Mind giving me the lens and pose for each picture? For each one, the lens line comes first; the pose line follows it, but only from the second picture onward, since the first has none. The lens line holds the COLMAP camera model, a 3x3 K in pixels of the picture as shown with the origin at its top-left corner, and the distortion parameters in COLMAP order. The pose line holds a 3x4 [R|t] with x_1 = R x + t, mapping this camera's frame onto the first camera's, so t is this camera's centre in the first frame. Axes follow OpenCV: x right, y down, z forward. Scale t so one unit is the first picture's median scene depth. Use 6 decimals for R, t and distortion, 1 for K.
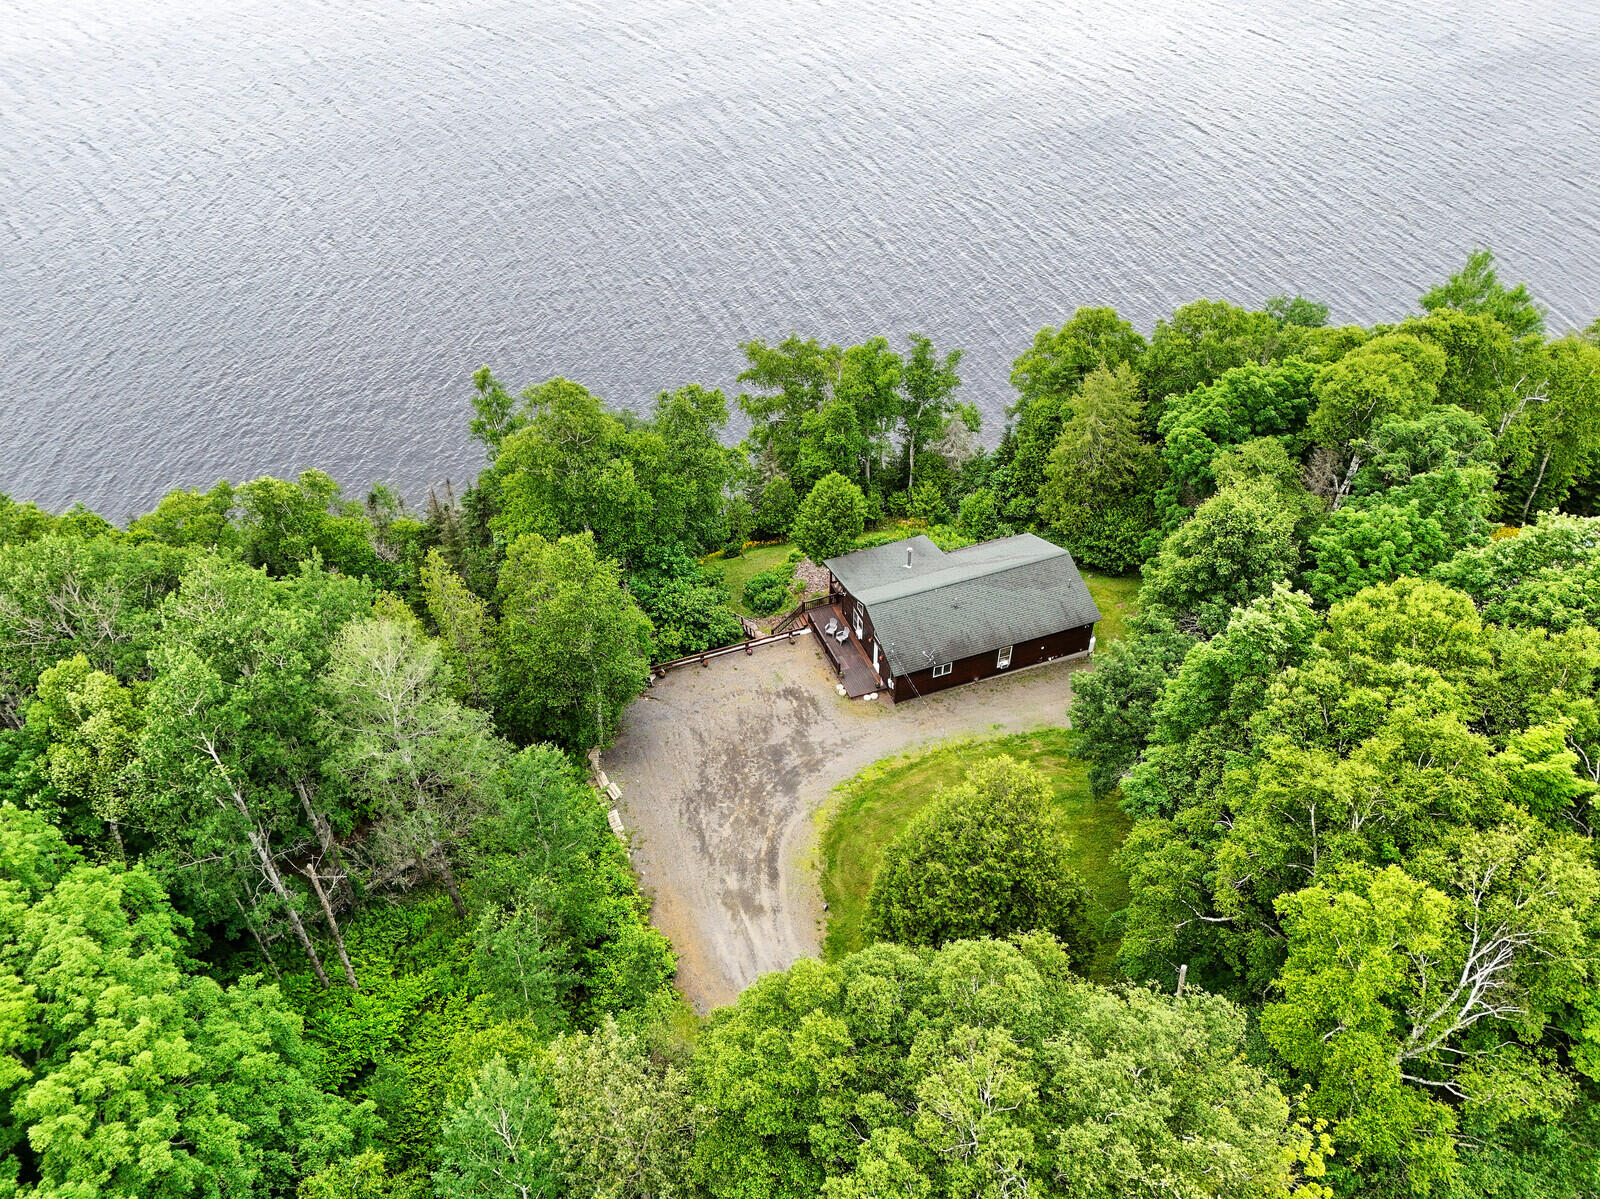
lens RADIAL K [[1160.3, 0, 791.2], [0, 1160.3, 591.3], [0, 0, 1]] dist [0.129571, -0.174387]
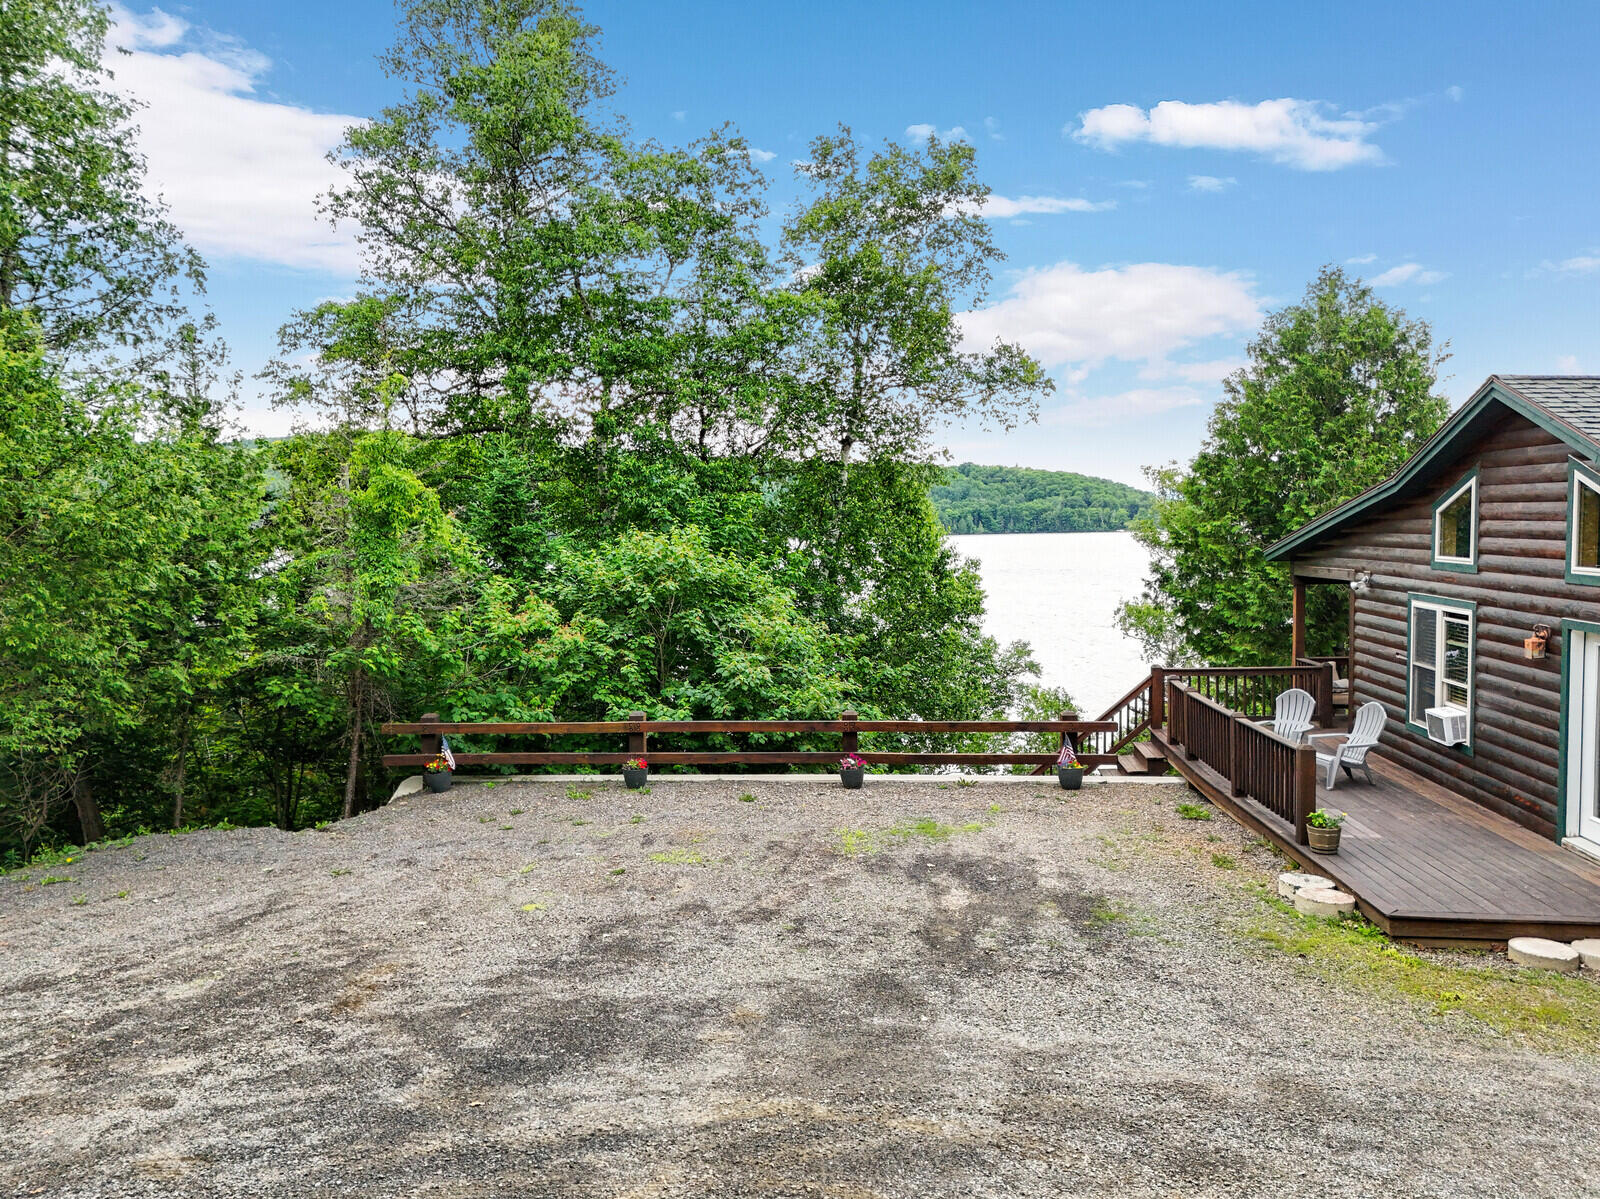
lens RADIAL K [[1168.9, 0, 796.1], [0, 1168.9, 597.6], [0, 0, 1]] dist [0.094257, -0.093797]
pose [[0.907895, 0.027431, -0.418299, 0.043235], [-0.274496, 0.793073, -0.543772, 0.144482], [0.316825, 0.608509, 0.727557, 0.817725]]
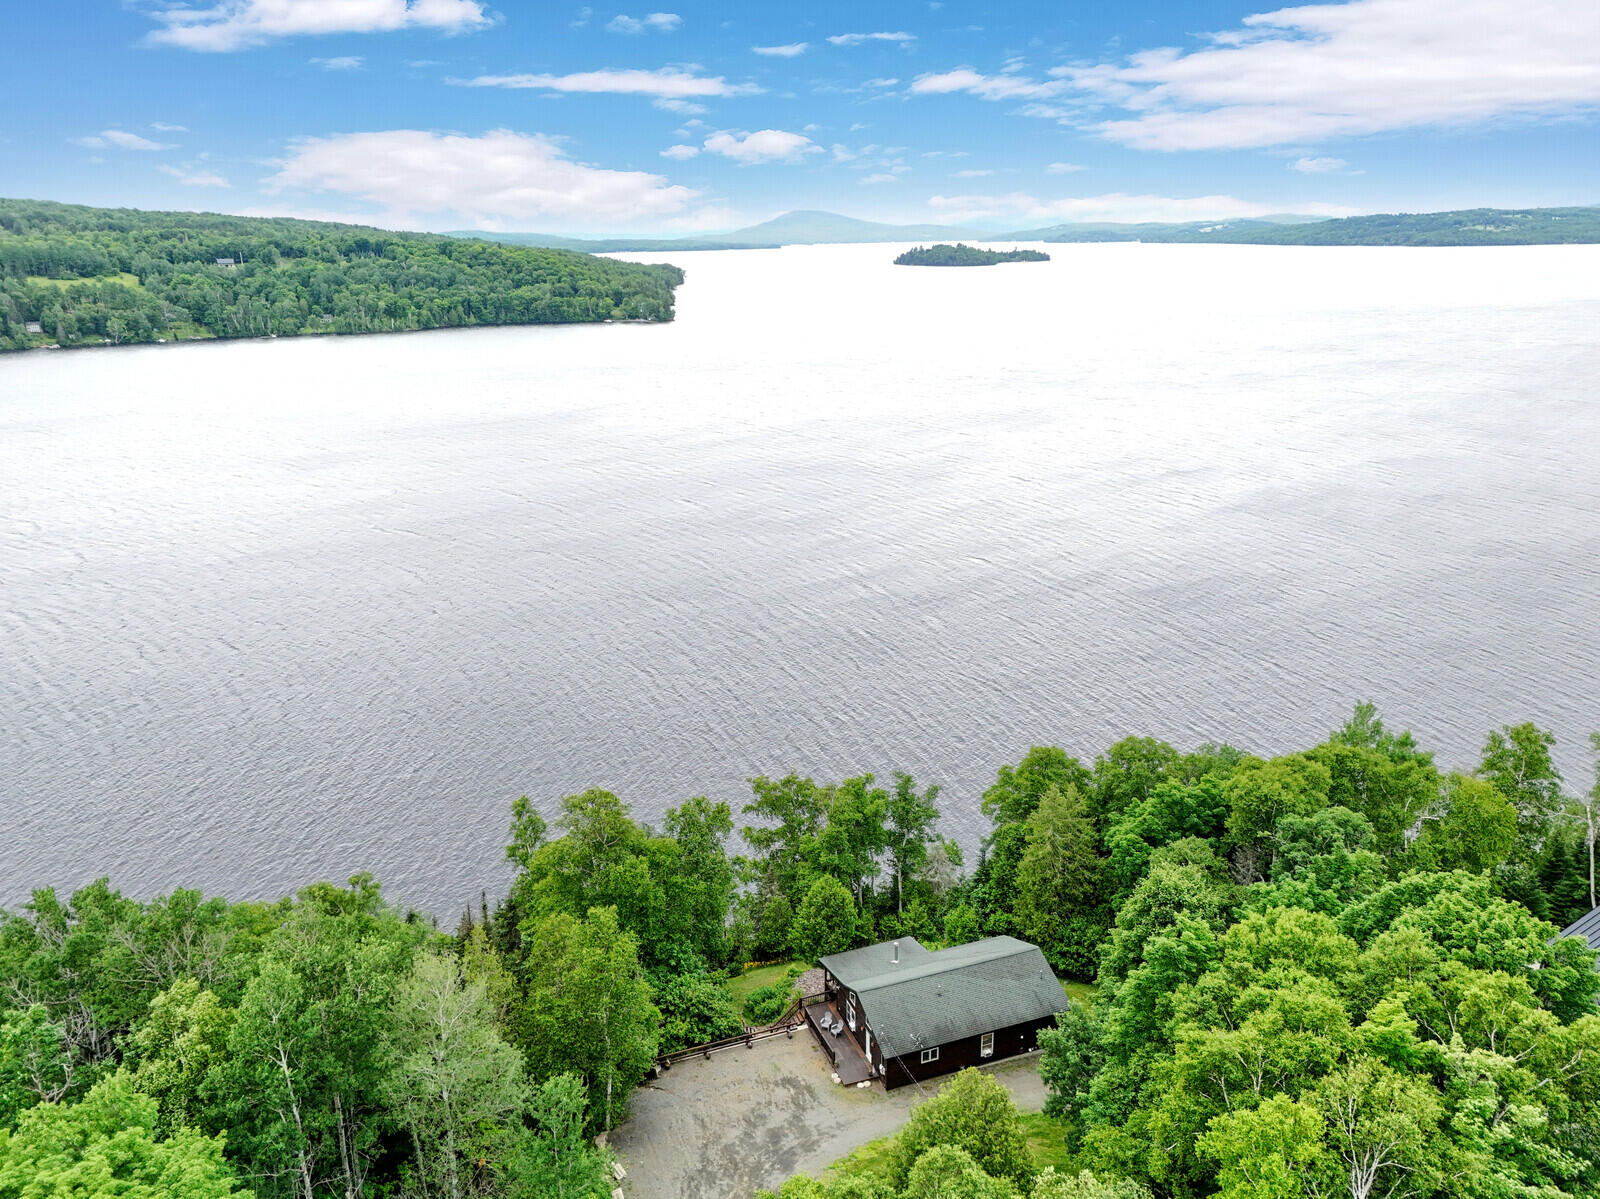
lens RADIAL K [[1168.9, 0, 796.1], [0, 1168.9, 597.6], [0, 0, 1]] dist [0.094257, -0.093797]
pose [[0.999996, -0.002029, 0.002080, 0.005154], [0.002705, 0.911530, -0.411224, 0.123636], [-0.001062, 0.411228, 0.911532, -0.157866]]
